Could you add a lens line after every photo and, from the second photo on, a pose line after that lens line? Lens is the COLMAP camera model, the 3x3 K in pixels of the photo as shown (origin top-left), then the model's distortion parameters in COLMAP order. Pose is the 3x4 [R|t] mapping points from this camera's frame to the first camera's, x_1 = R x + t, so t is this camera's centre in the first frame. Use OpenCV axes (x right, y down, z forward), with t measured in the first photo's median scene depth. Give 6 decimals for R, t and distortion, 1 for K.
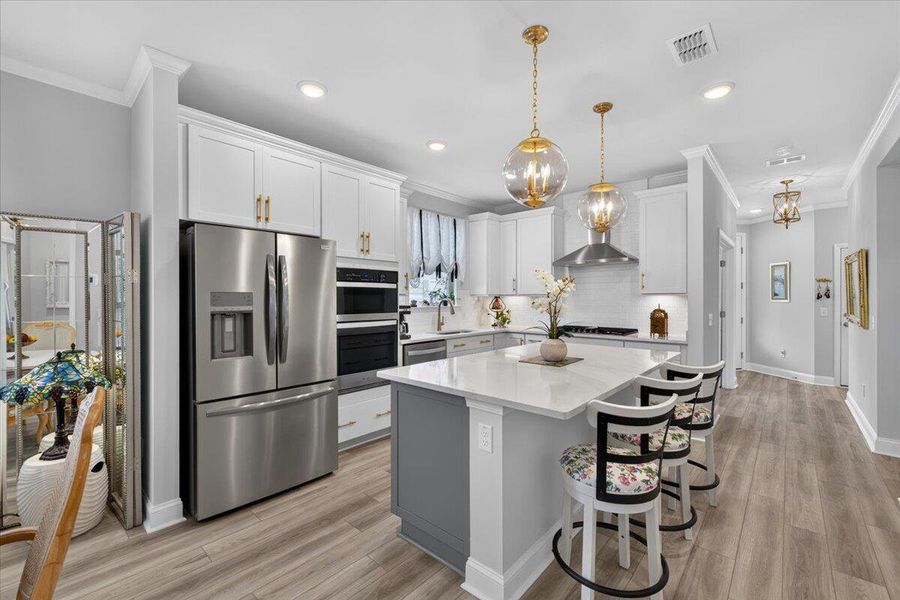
lens RADIAL K [[381.5, 0, 446.7], [0, 381.5, 299.3], [0, 0, 1]] dist [-0.000507, -0.001304]
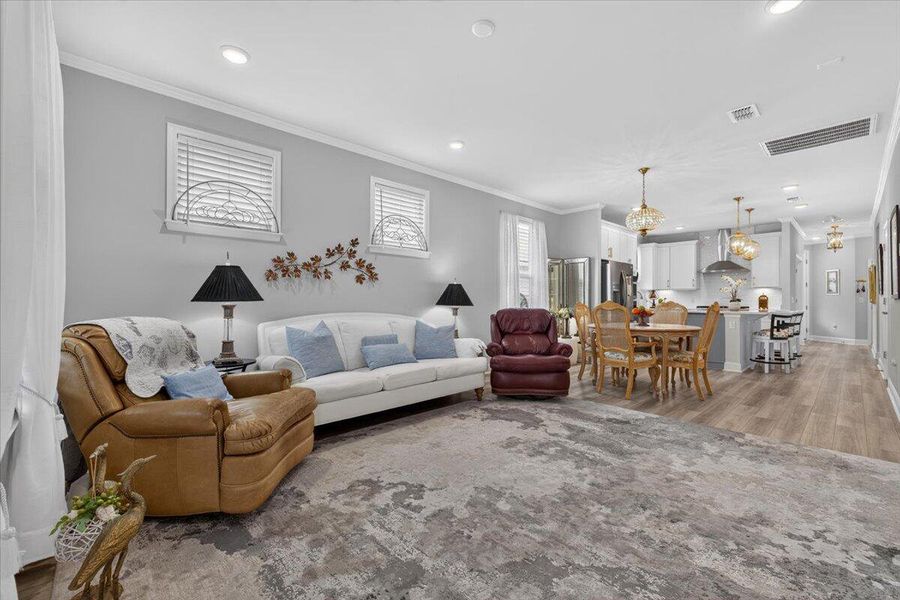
lens RADIAL K [[381.5, 0, 452.6], [0, 381.5, 303.1], [0, 0, 1]] dist [-0.000507, -0.001304]
pose [[0.996776, 0.002851, -0.080181, -0.823832], [-0.002606, 0.999992, 0.003162, 0.059284], [0.080189, -0.002943, 0.996775, -1.013550]]
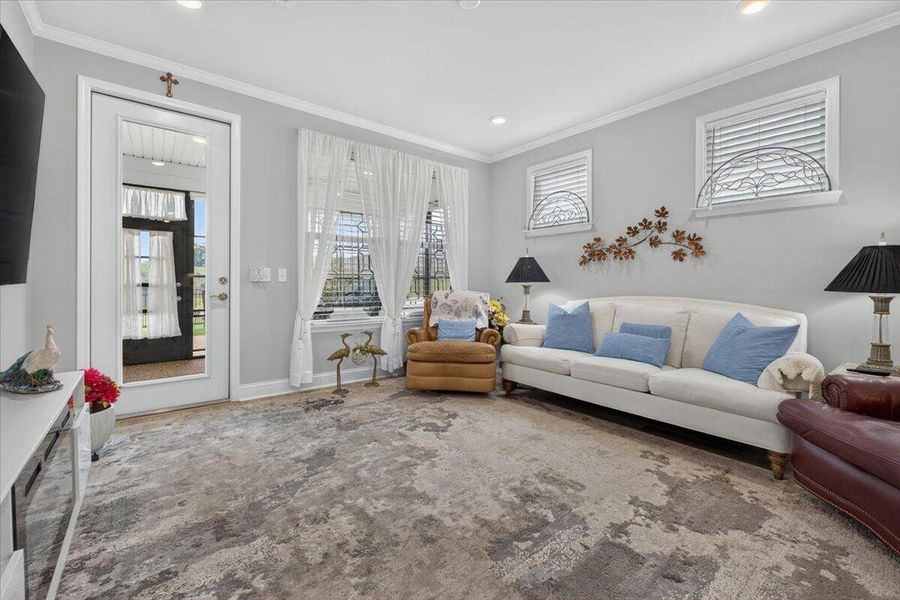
lens RADIAL K [[381.5, 0, 447.5], [0, 381.5, 291.2], [0, 0, 1]] dist [-0.000507, -0.001304]
pose [[-0.174674, 0.019332, -0.984437, -0.333613], [-0.009169, 0.999732, 0.021259, 0.062241], [0.984584, 0.012740, -0.174450, -0.444259]]
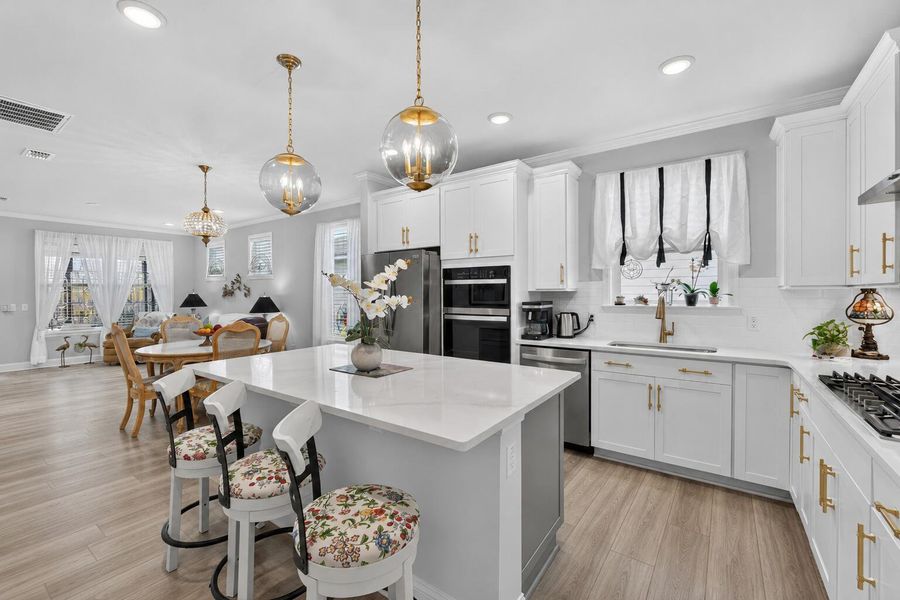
lens RADIAL K [[381.5, 0, 451.8], [0, 381.5, 293.1], [0, 0, 1]] dist [-0.000507, -0.001304]
pose [[0.106225, 0.003040, -0.994337, 0.576672], [0.001388, 0.999994, 0.003205, -0.005858], [0.994341, -0.001721, 0.106220, 0.547955]]
